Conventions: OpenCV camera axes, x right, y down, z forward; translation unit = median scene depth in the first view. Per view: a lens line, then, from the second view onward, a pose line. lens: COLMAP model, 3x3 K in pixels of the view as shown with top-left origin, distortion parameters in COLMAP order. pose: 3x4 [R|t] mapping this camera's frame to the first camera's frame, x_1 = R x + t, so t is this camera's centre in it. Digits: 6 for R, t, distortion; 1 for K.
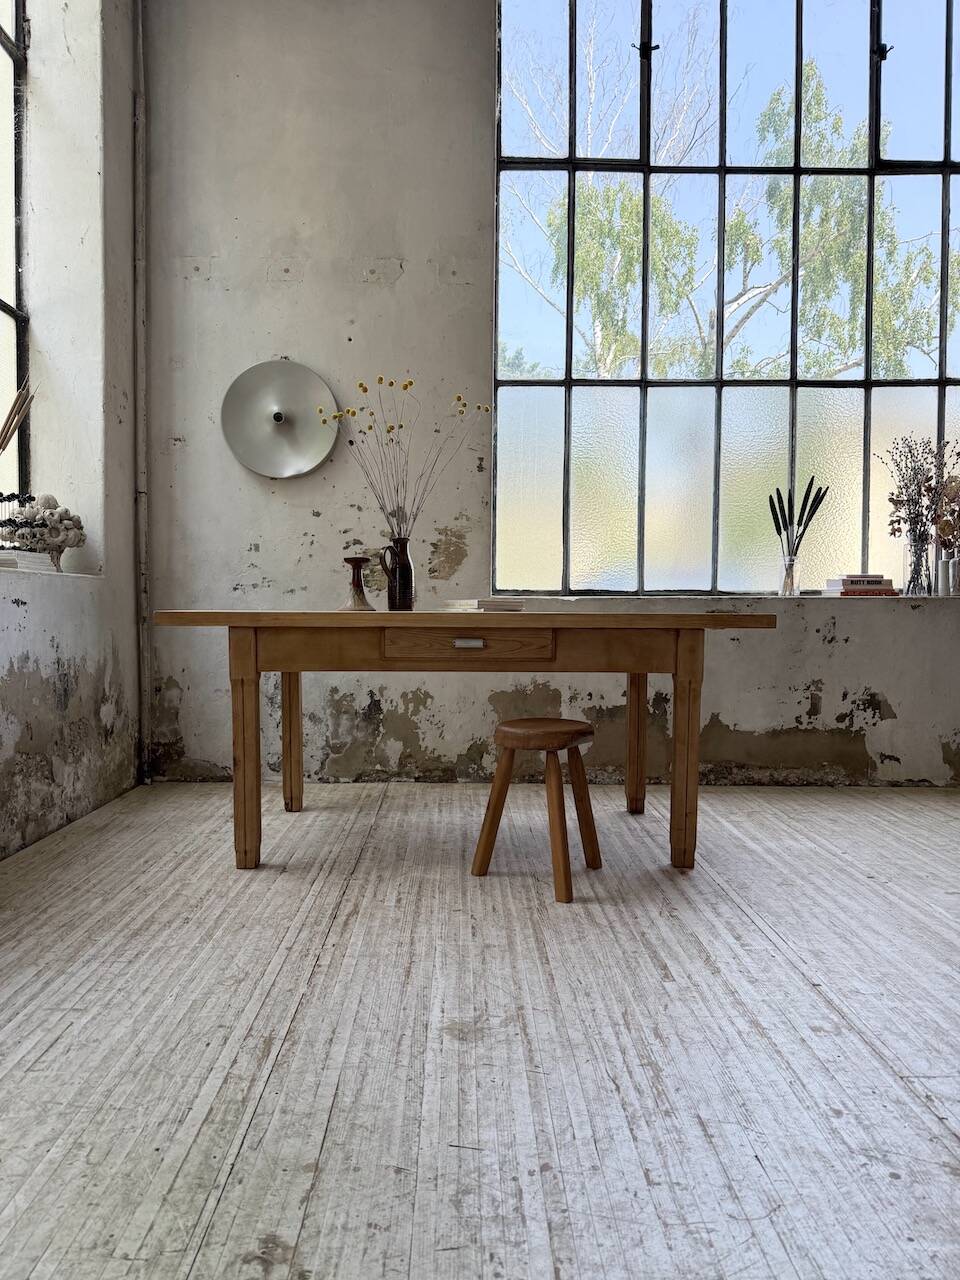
lens RADIAL K [[890.3, 0, 475.5], [0, 890.3, 639.3], [0, 0, 1]] dist [0.148516, -0.313500]
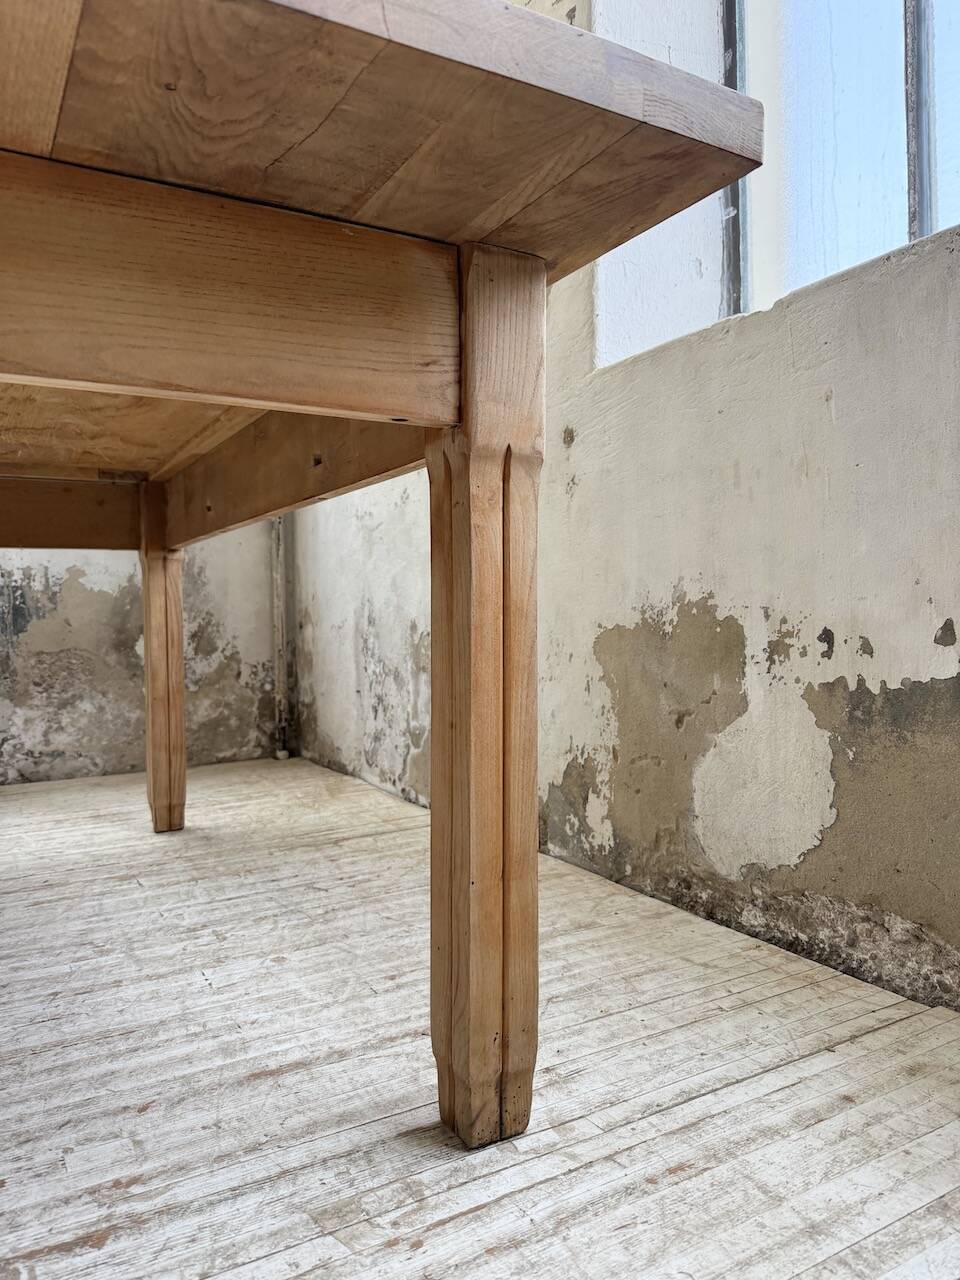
lens RADIAL K [[895.7, 0, 475.3], [0, 895.7, 641.9], [0, 0, 1]] dist [0.119421, -0.232089]
pose [[0.485289, 0.006894, -0.874327, 0.400838], [-0.005875, 0.999972, 0.004624, 0.078984], [0.874334, 0.002893, 0.485316, 0.966513]]
